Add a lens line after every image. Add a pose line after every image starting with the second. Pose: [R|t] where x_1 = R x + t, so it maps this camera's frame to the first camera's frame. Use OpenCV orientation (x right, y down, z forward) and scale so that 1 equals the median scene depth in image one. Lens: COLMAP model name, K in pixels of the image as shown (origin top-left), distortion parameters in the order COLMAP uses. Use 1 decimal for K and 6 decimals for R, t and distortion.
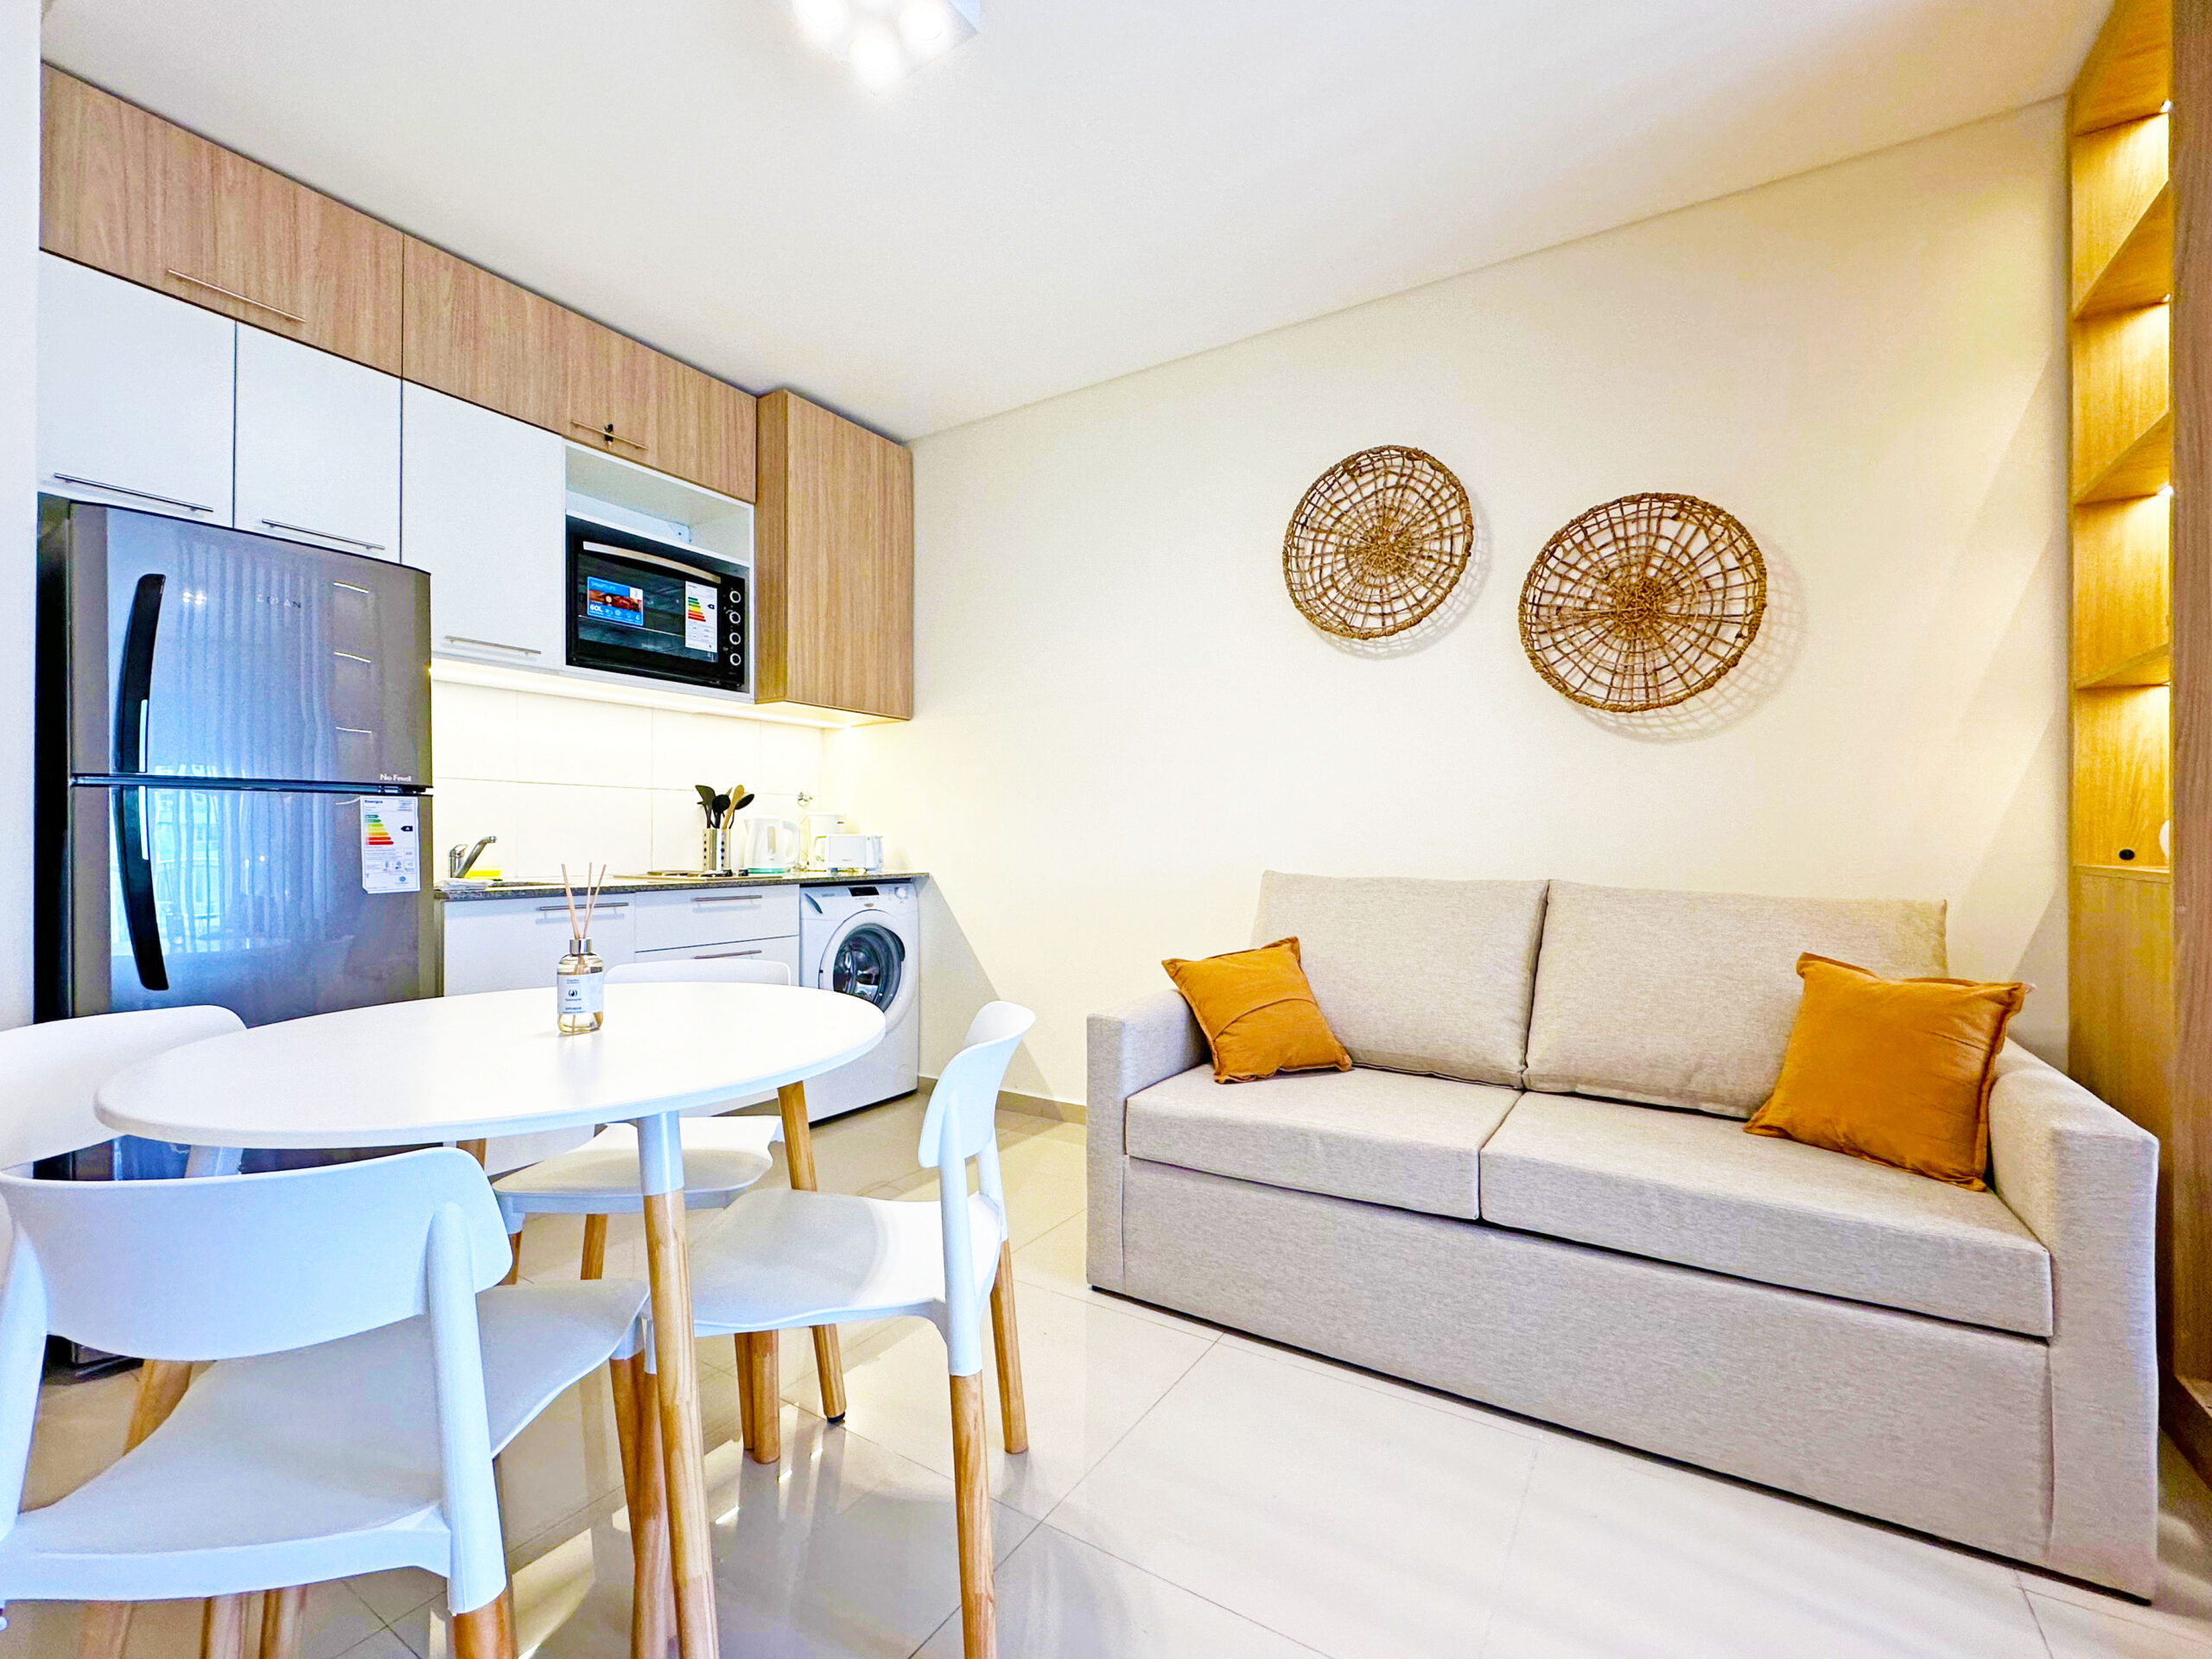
lens RADIAL K [[943.3, 0, 1103.0], [0, 943.3, 844.5], [0, 0, 1]] dist [0.001982, 0.000178]
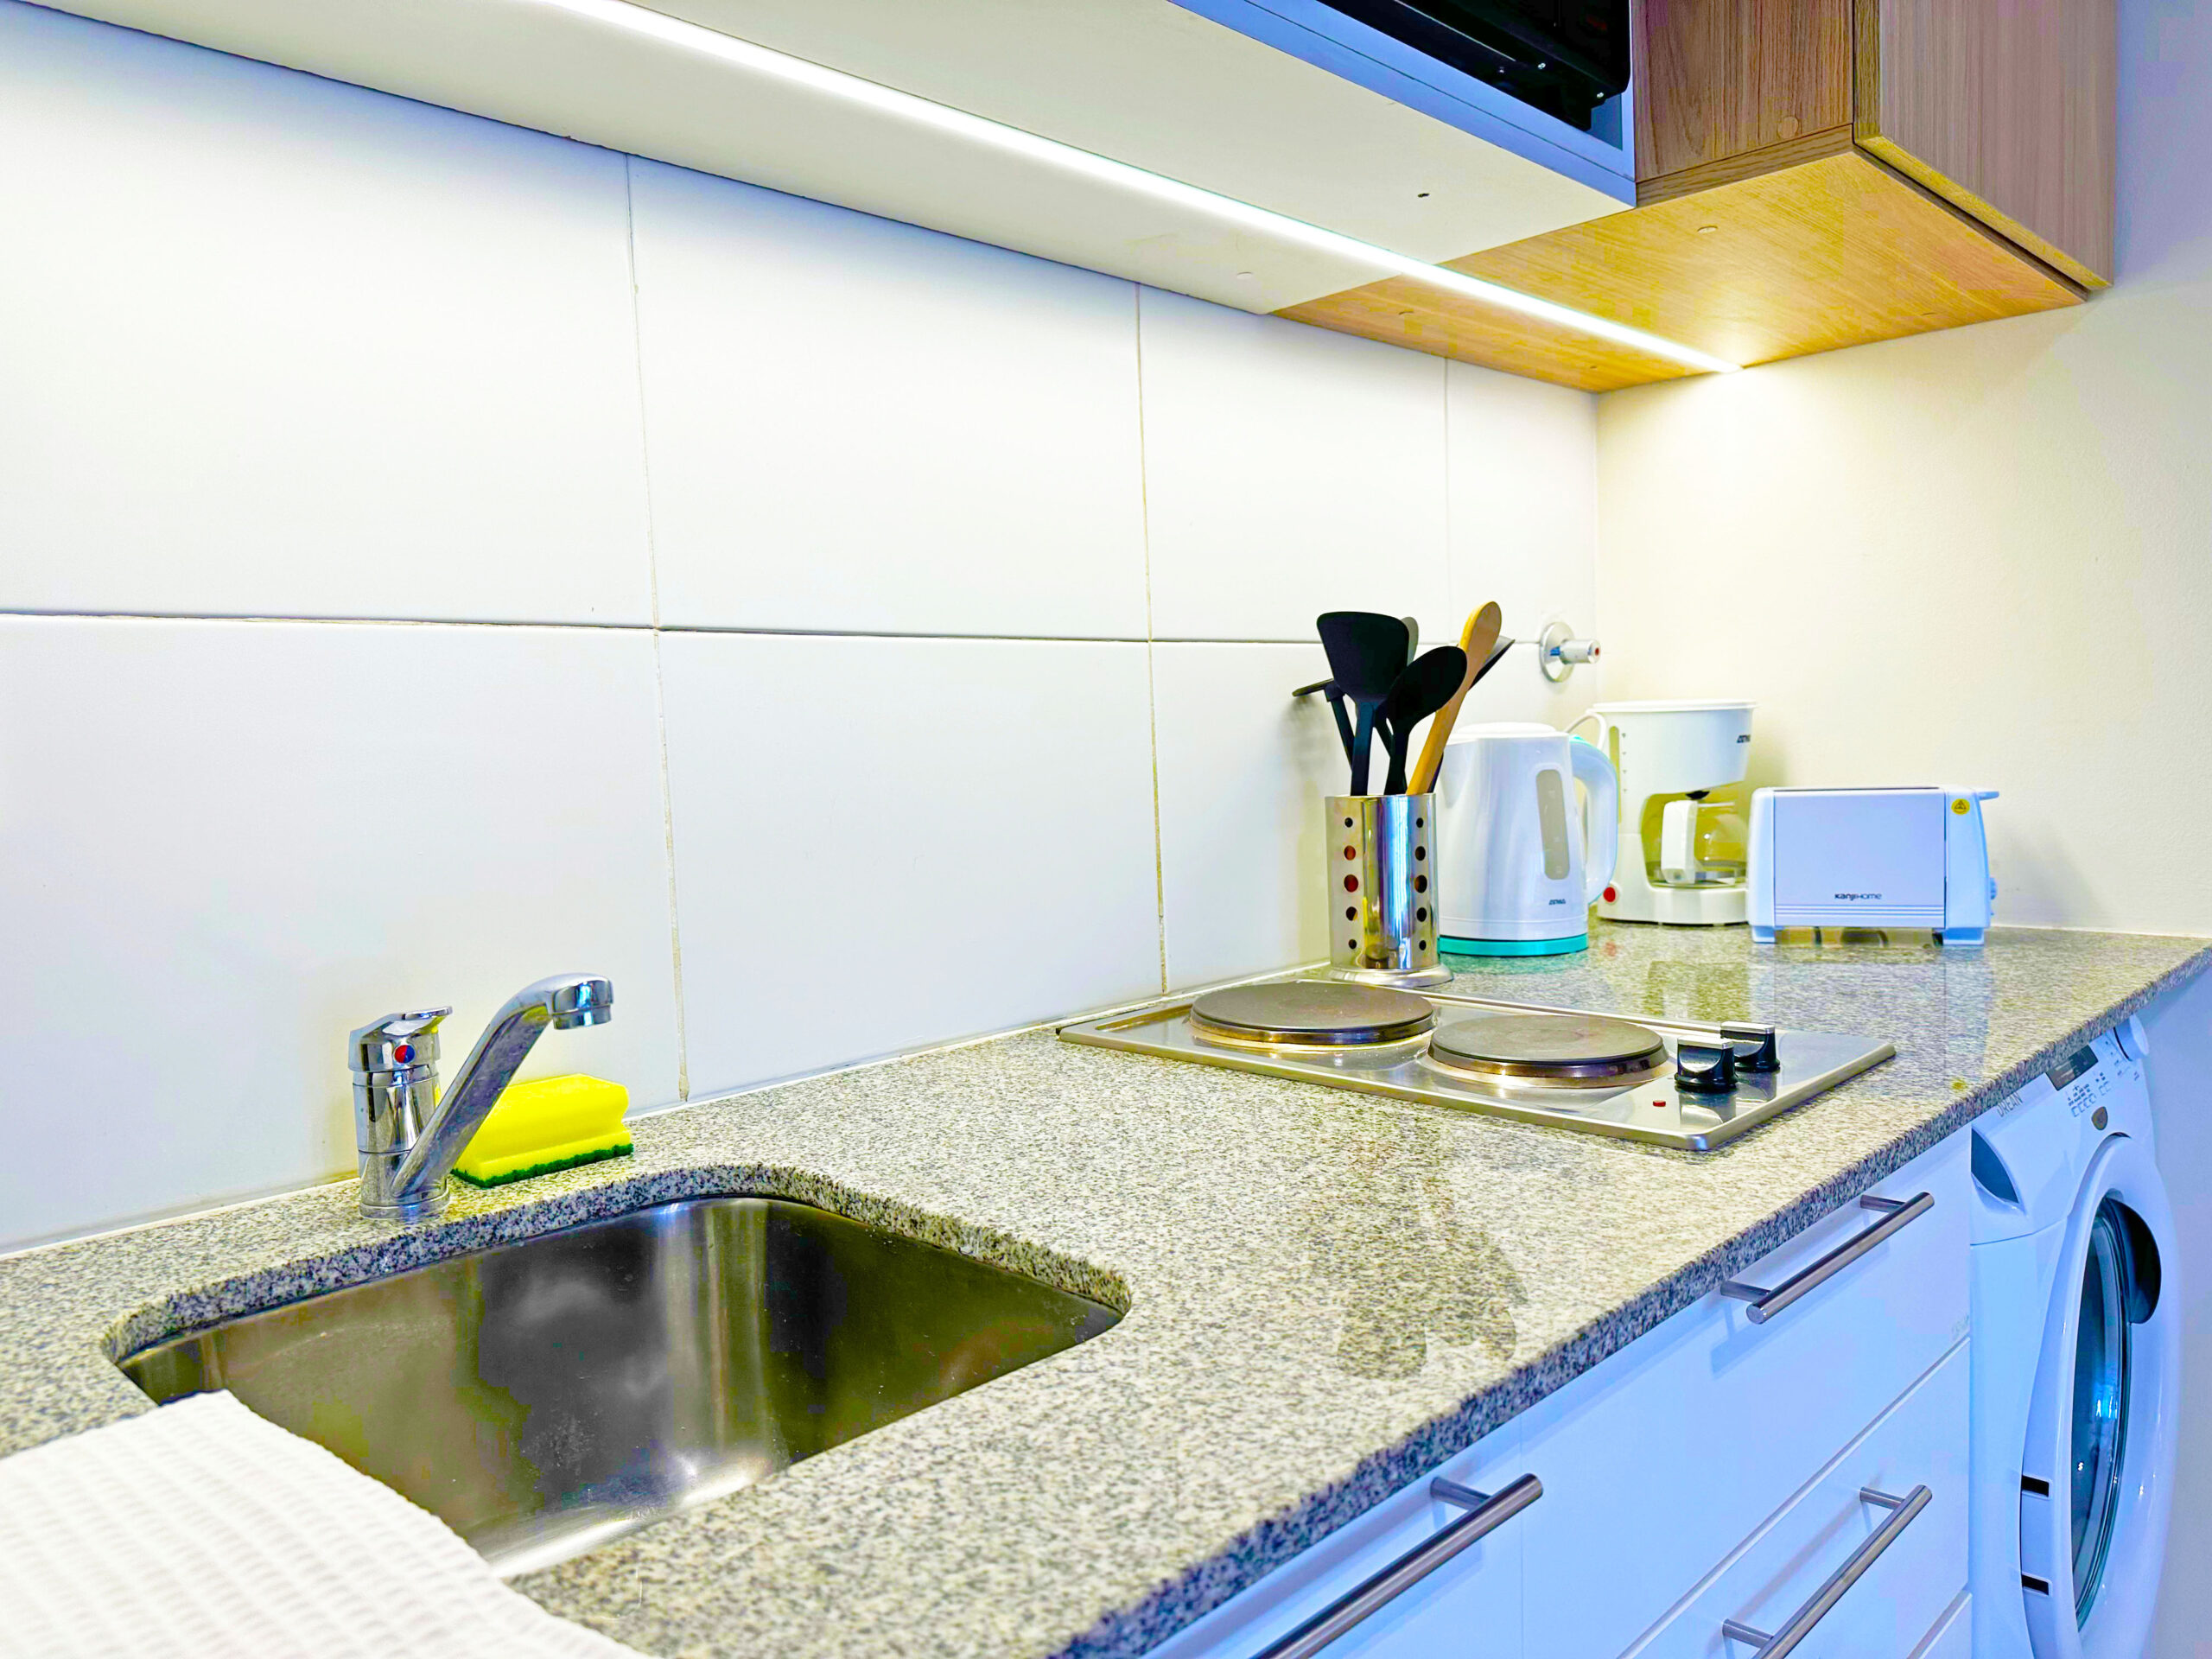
lens RADIAL K [[1579.1, 0, 1113.1], [0, 1579.1, 835.8], [0, 0, 1]] dist [0.091757, -0.116764]
pose [[0.977829, -0.030728, -0.207139, -0.443138], [0.044199, 0.997176, 0.060722, -0.037819], [0.204688, -0.068531, 0.976425, 0.666105]]
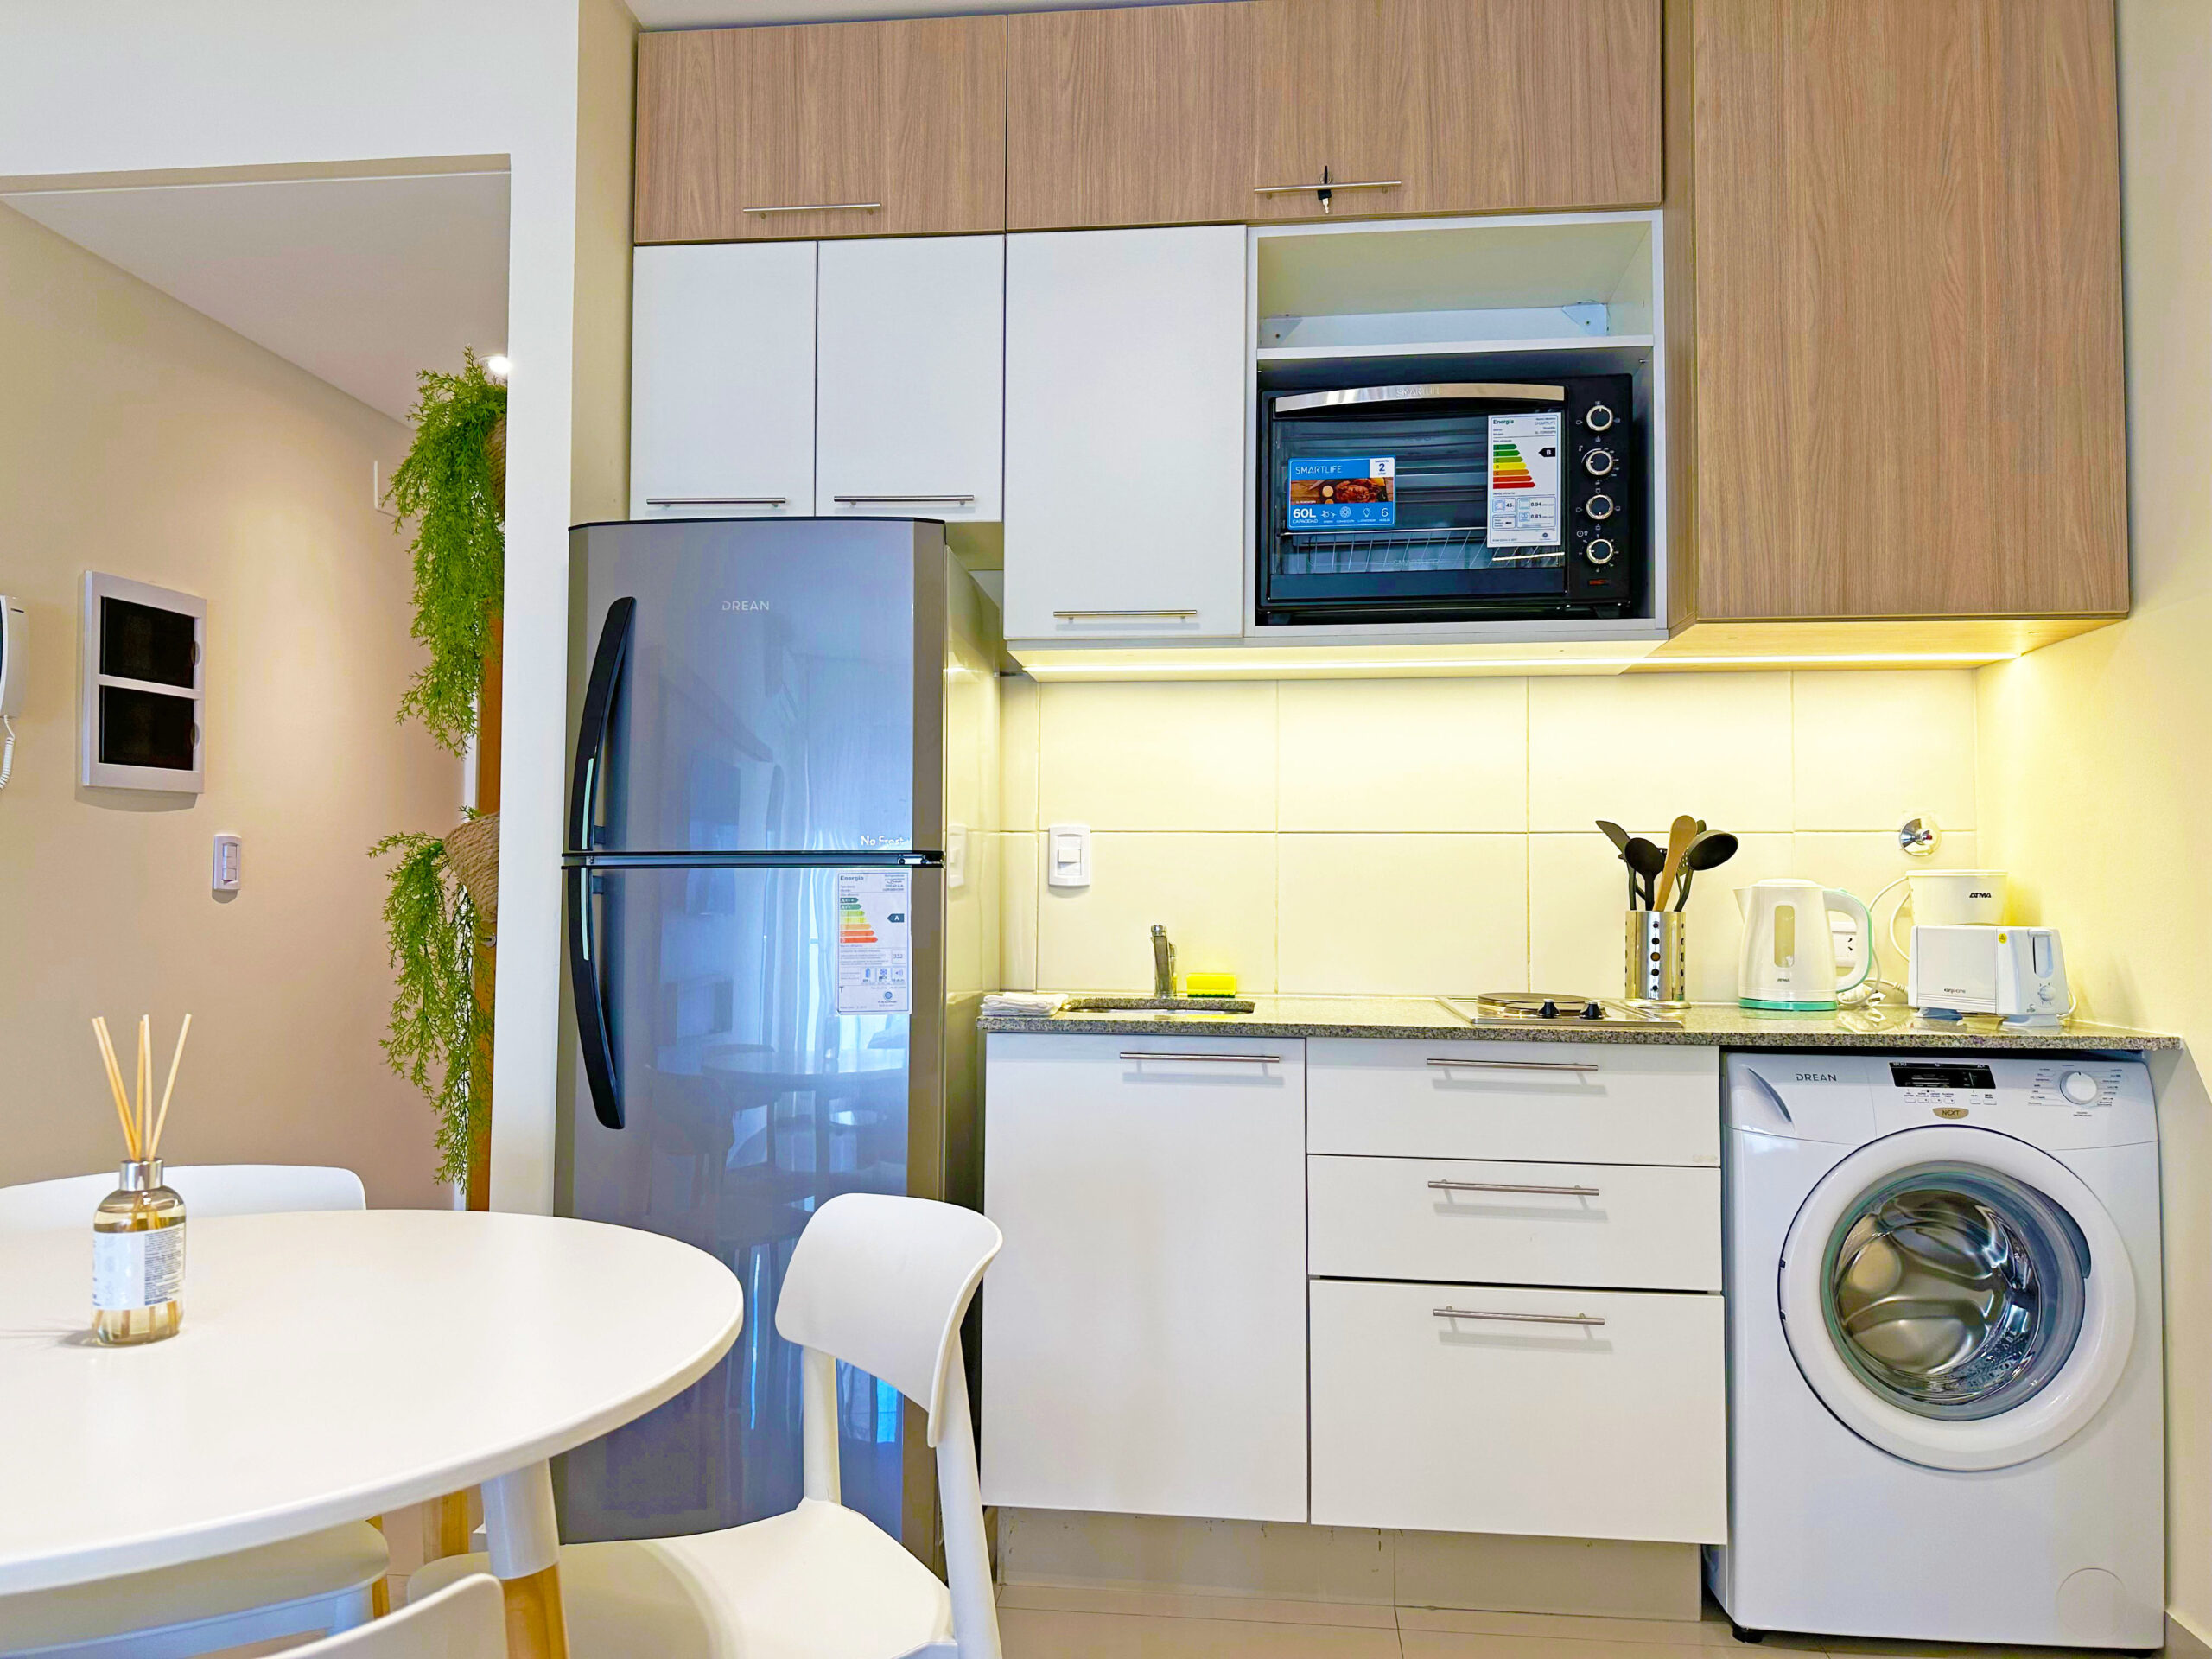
lens RADIAL K [[1579.1, 0, 1113.1], [0, 1579.1, 835.8], [0, 0, 1]] dist [0.091757, -0.116764]
pose [[0.444327, -0.033804, -0.895227, 0.212768], [-0.009796, 0.999045, -0.042586, -0.019738], [0.895811, 0.027692, 0.443572, 0.450289]]
